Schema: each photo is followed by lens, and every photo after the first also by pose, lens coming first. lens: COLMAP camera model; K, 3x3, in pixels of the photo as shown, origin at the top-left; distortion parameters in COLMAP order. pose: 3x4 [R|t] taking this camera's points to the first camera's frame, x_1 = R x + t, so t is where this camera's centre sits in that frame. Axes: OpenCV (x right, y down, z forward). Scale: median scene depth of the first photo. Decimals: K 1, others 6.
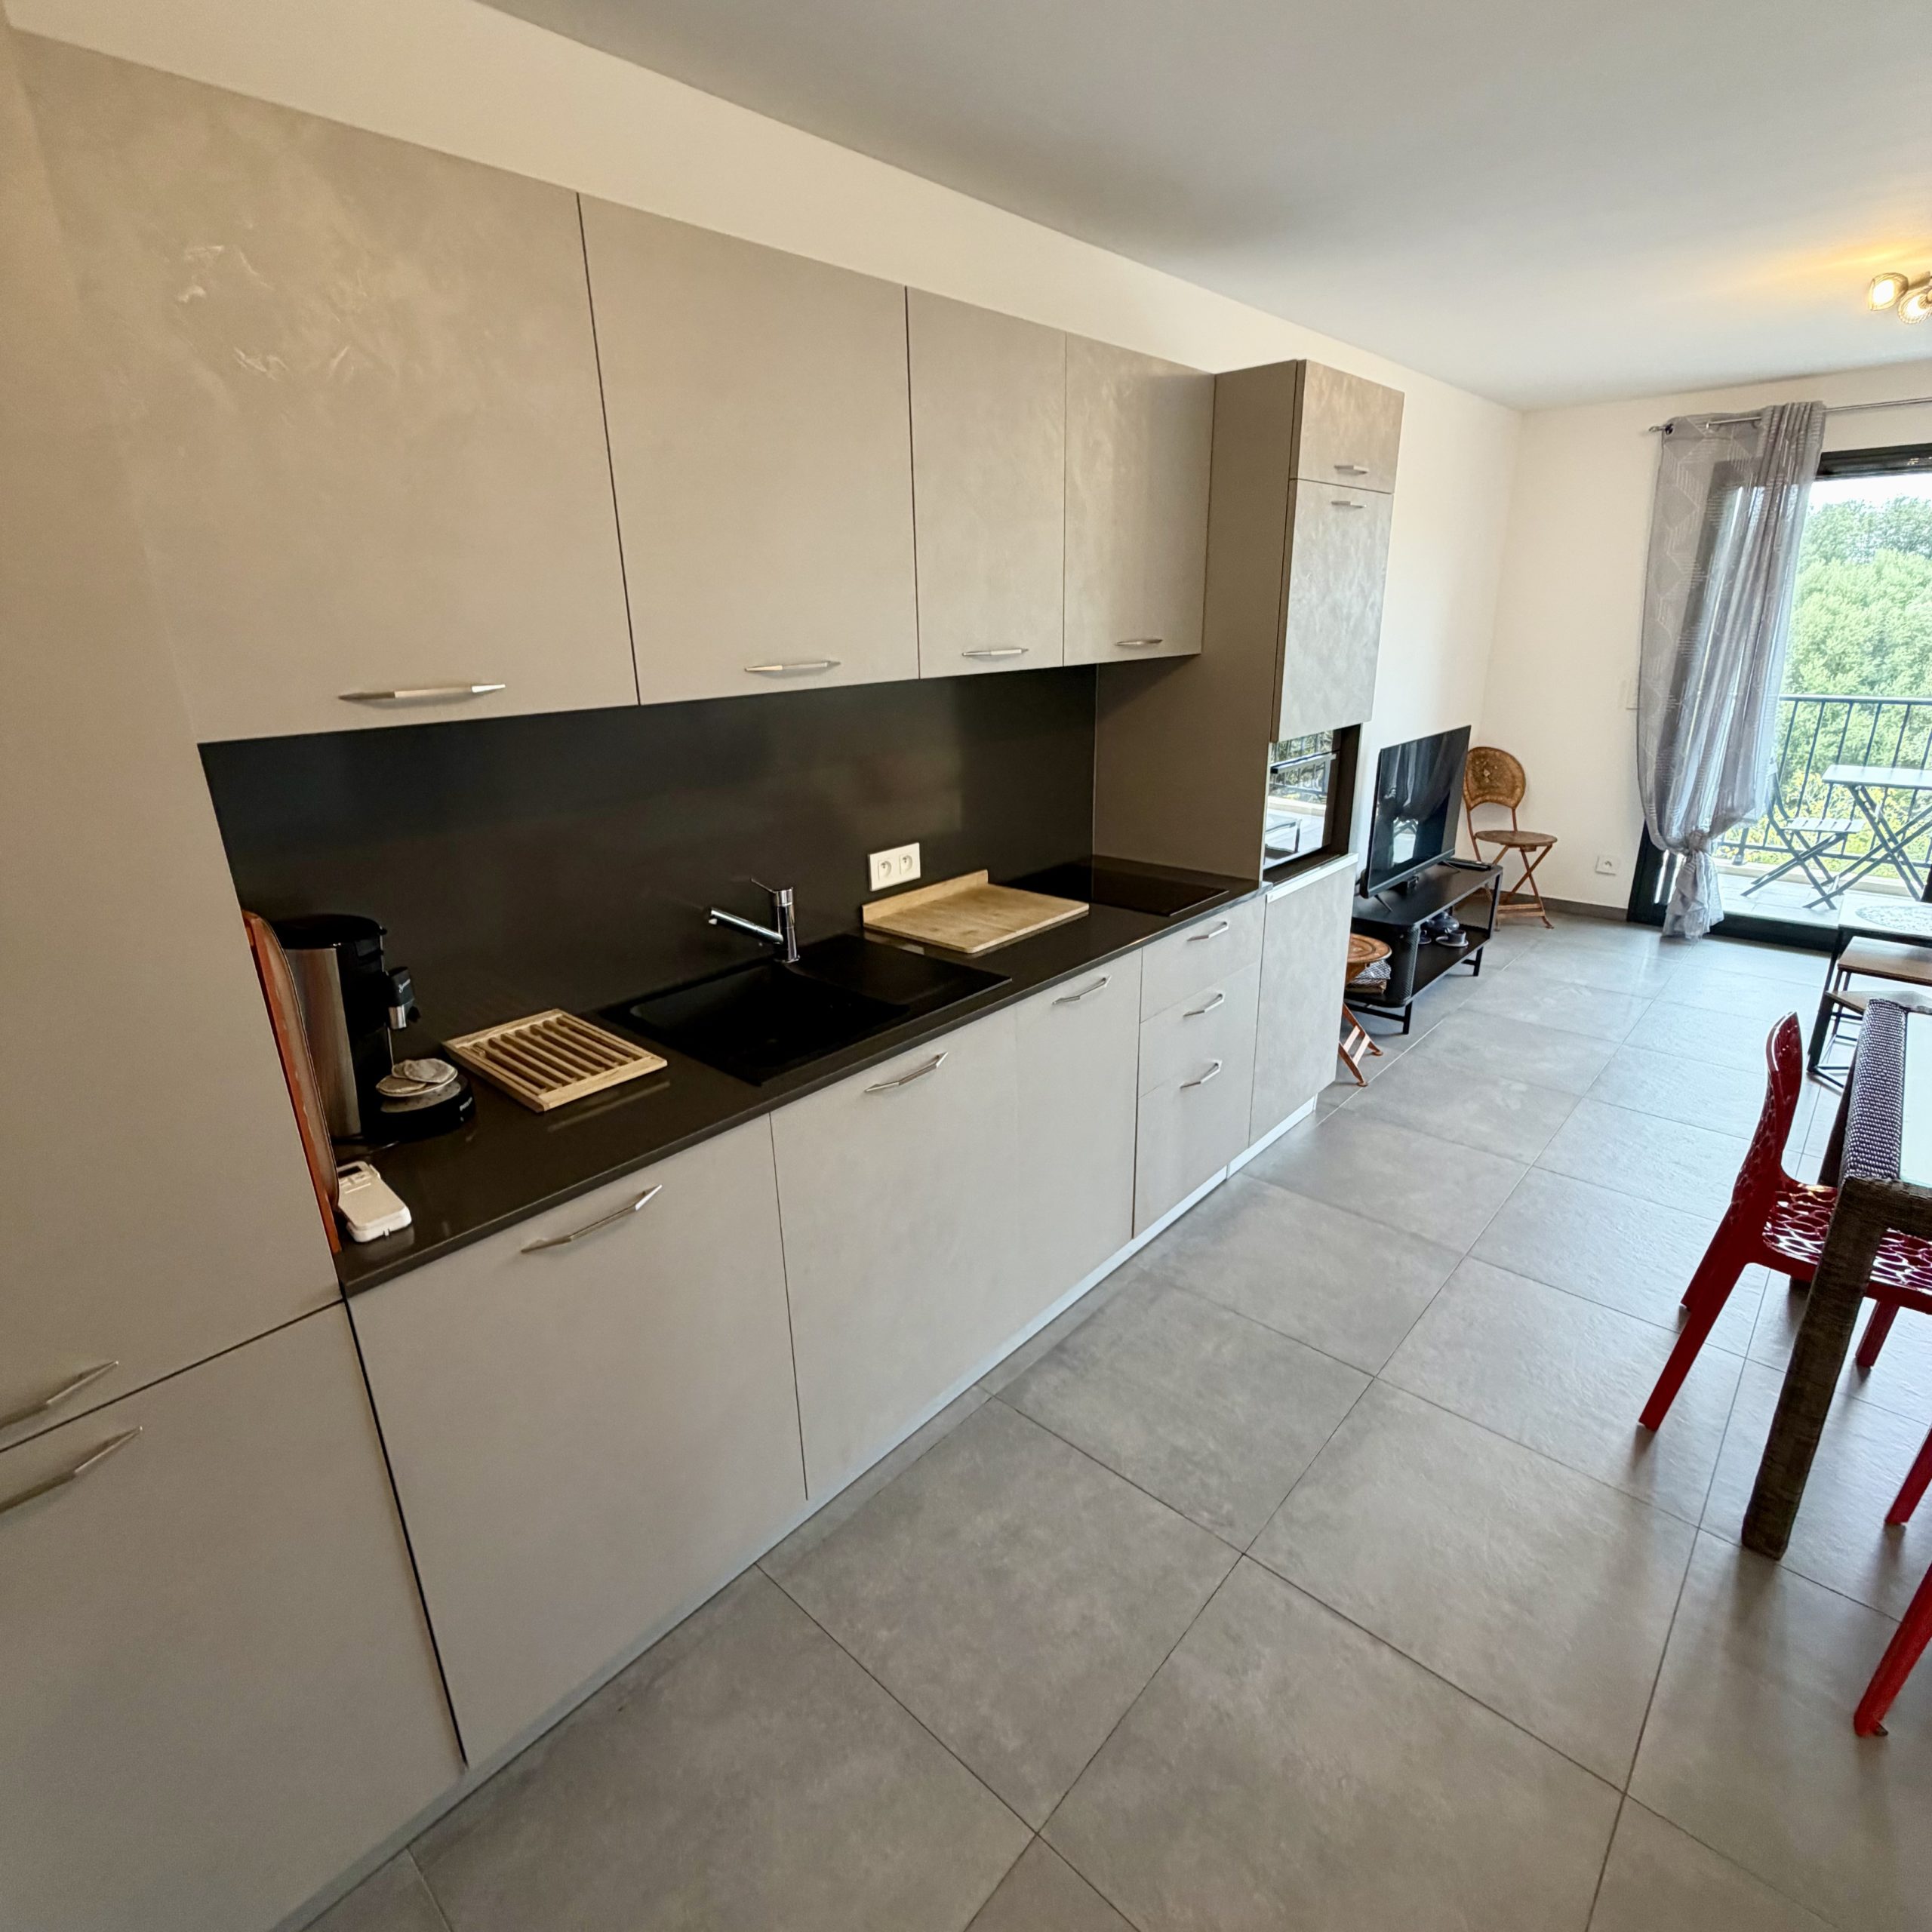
lens RADIAL K [[1025.2, 0, 966.8], [0, 1025.2, 960.7], [0, 0, 1]] dist [-0.002516, 0.000177]
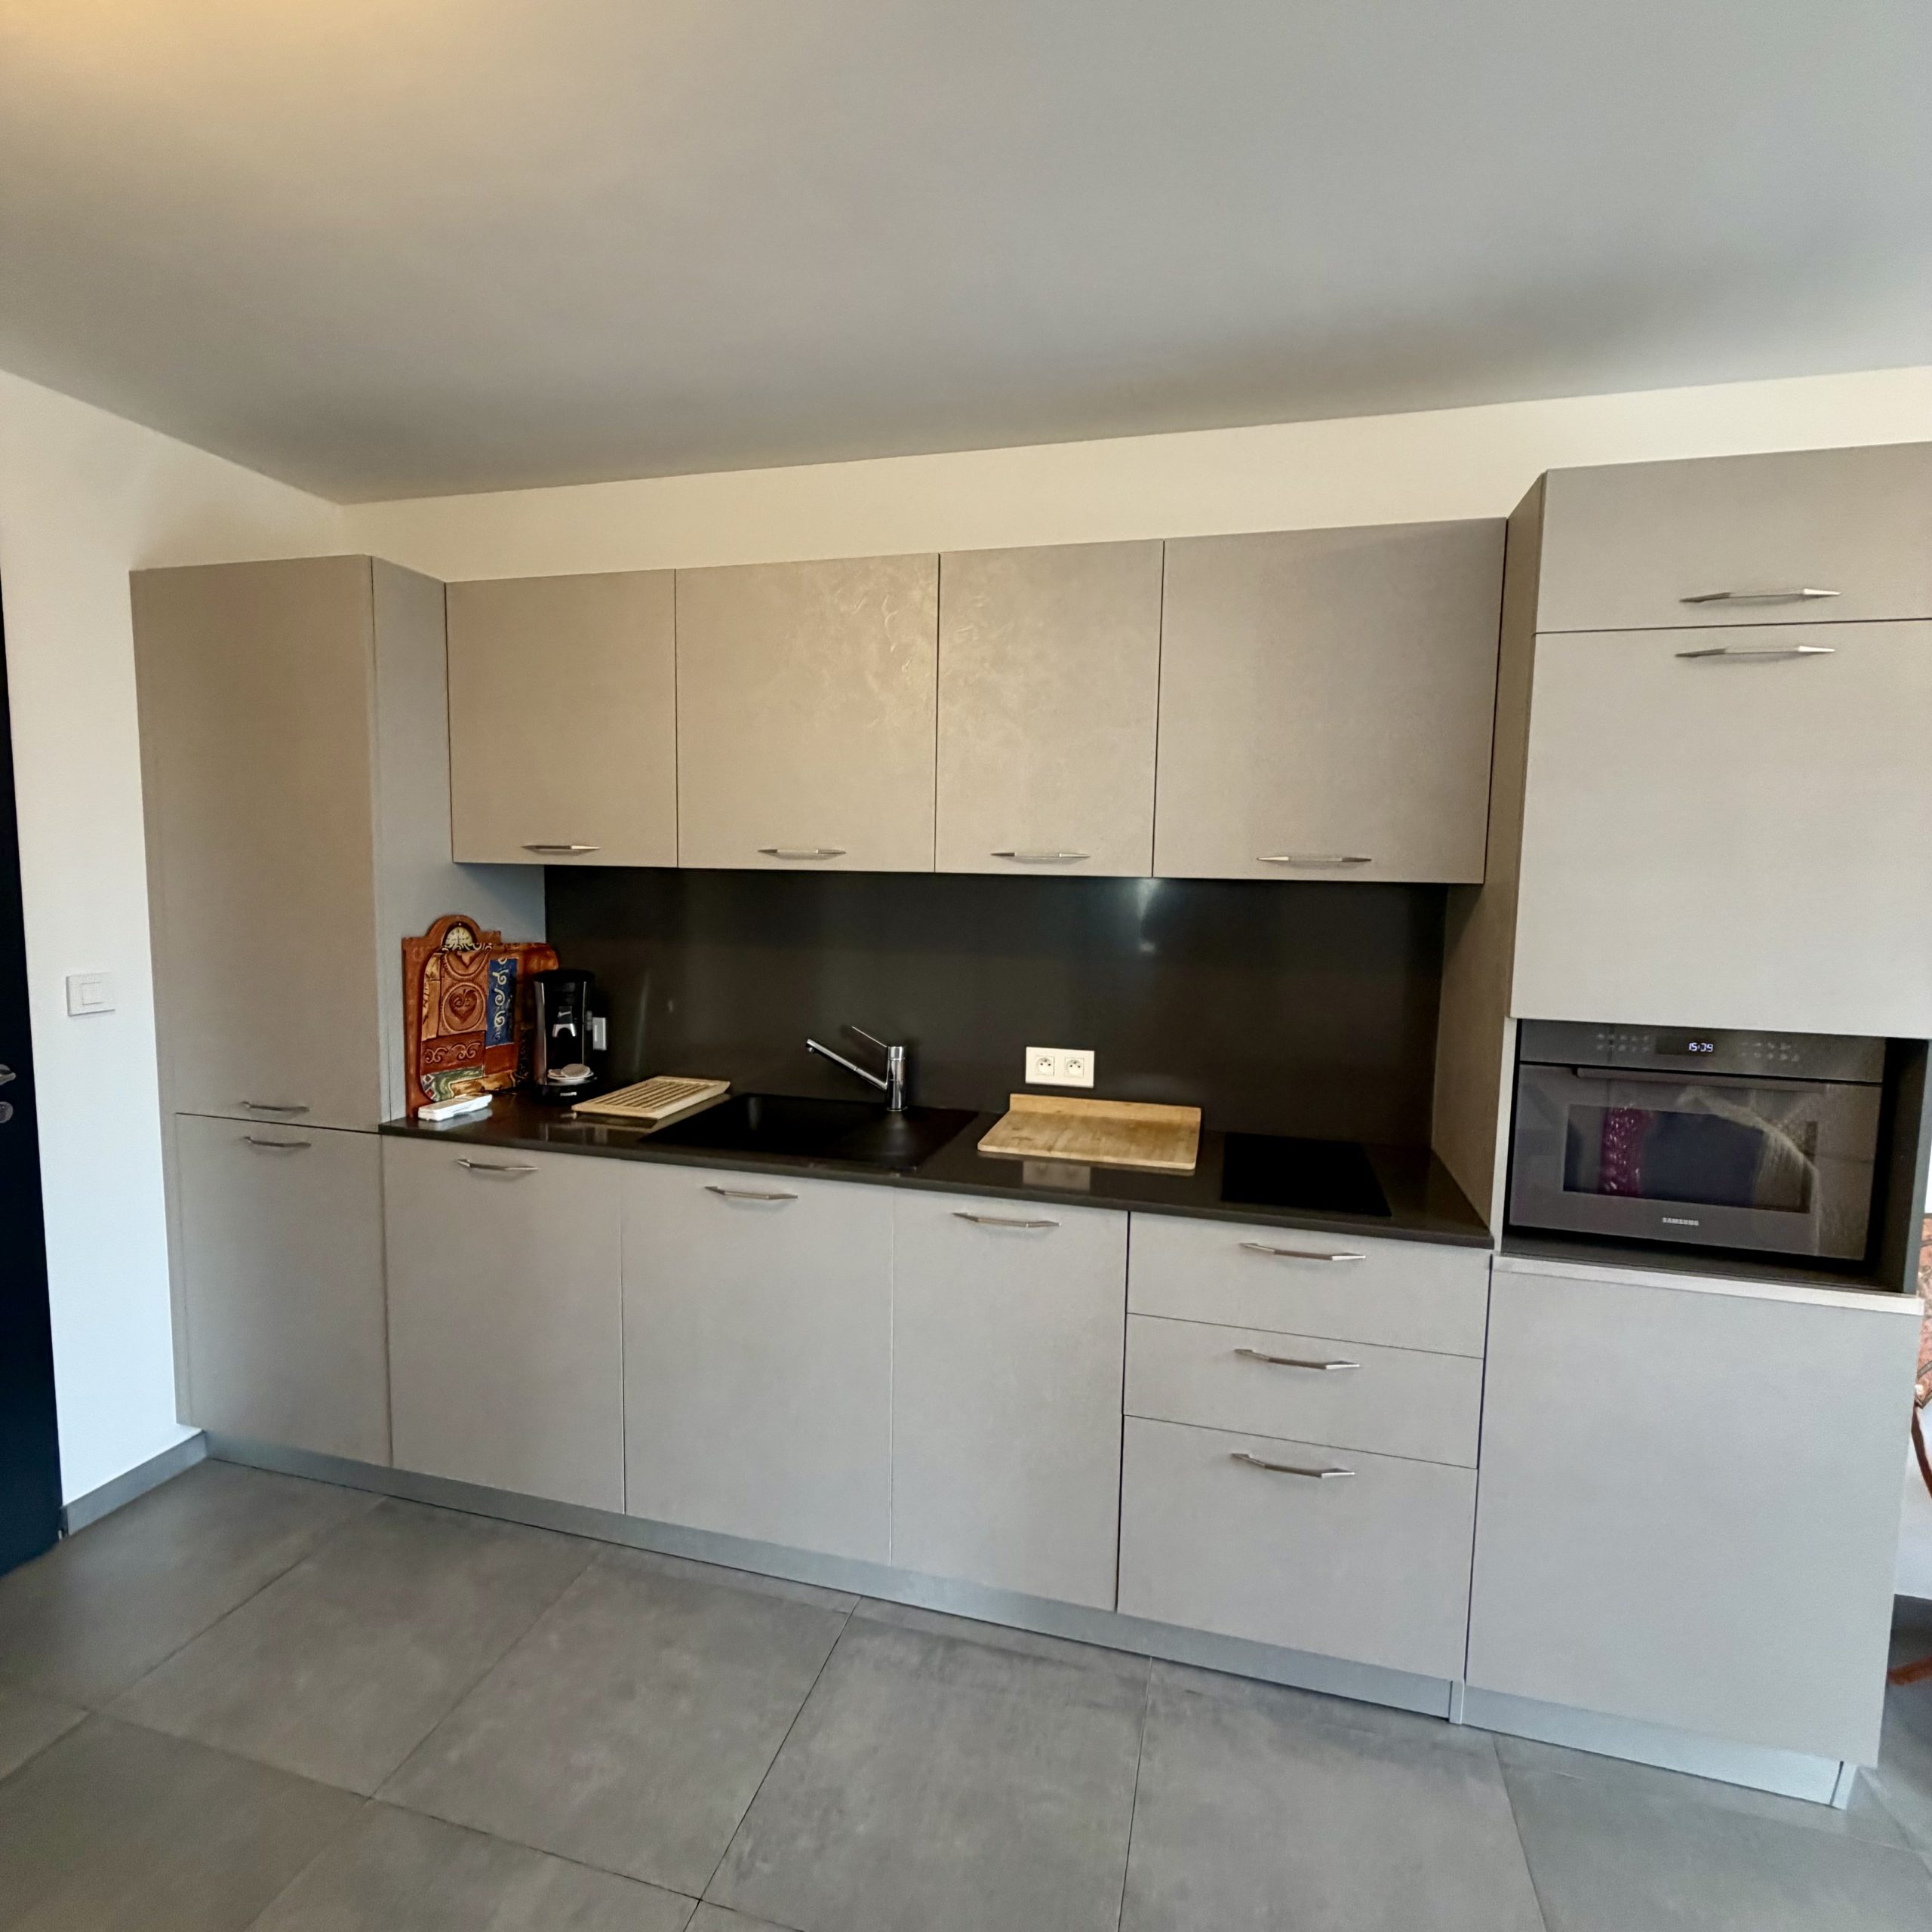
lens RADIAL K [[1025.2, 0, 966.8], [0, 1025.2, 960.7], [0, 0, 1]] dist [-0.002516, 0.000177]
pose [[0.457412, 0.111403, -0.882249, 0.395578], [-0.315341, 0.947968, -0.043791, -0.062181], [0.831465, 0.298240, 0.468741, 0.227082]]
